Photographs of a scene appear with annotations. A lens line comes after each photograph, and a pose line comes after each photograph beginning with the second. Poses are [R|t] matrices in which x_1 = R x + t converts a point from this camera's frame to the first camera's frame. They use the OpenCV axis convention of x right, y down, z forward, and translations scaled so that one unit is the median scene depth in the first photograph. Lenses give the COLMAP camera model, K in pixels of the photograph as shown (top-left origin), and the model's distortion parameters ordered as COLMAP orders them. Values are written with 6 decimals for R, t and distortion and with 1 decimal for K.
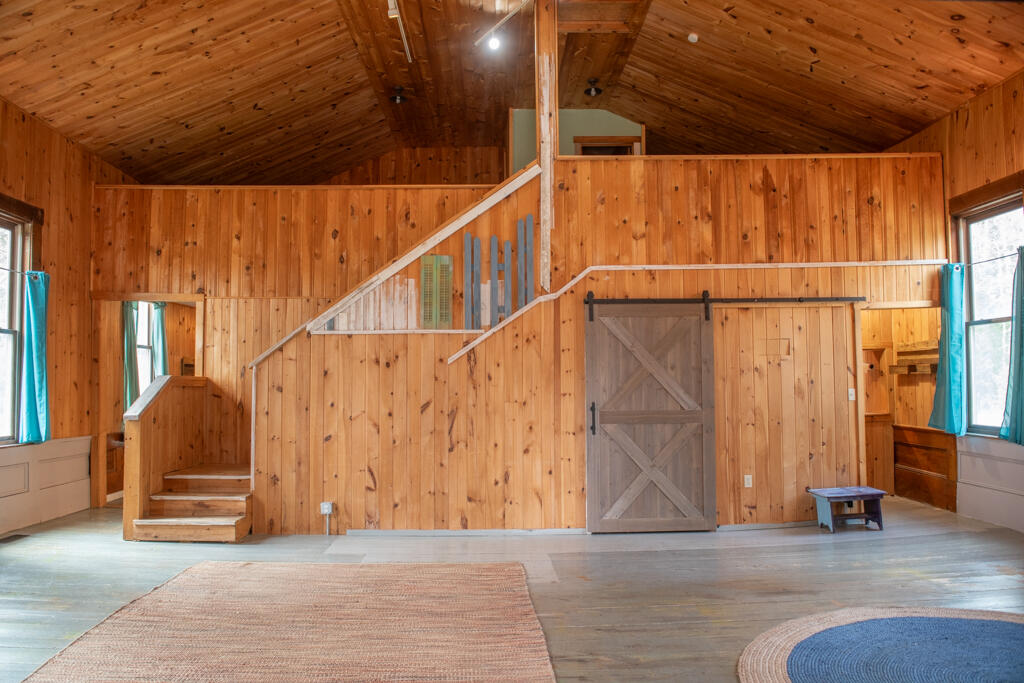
lens RADIAL K [[714.1, 0, 518.6], [0, 714.1, 338.9], [0, 0, 1]] dist [-0.015914, -0.010336]
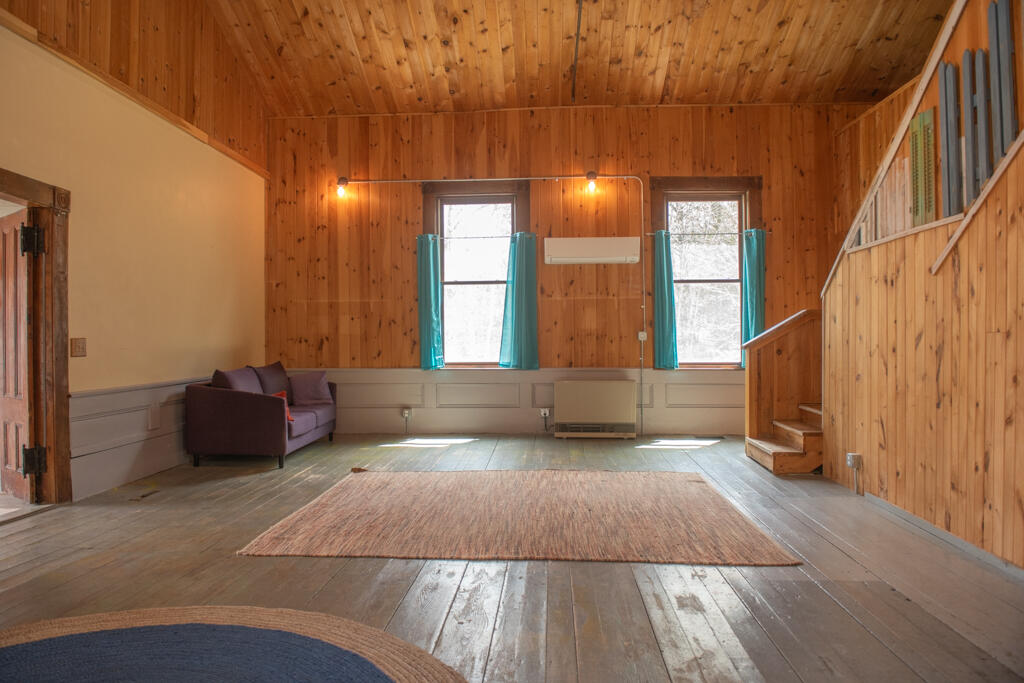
lens RADIAL K [[714.1, 0, 499.1], [0, 714.1, 333.5], [0, 0, 1]] dist [-0.015914, -0.010336]
pose [[-0.098772, -0.005315, -0.995096, 0.589627], [0.064083, 0.997876, -0.011690, 0.071290], [0.993045, -0.064923, -0.098221, 0.669408]]
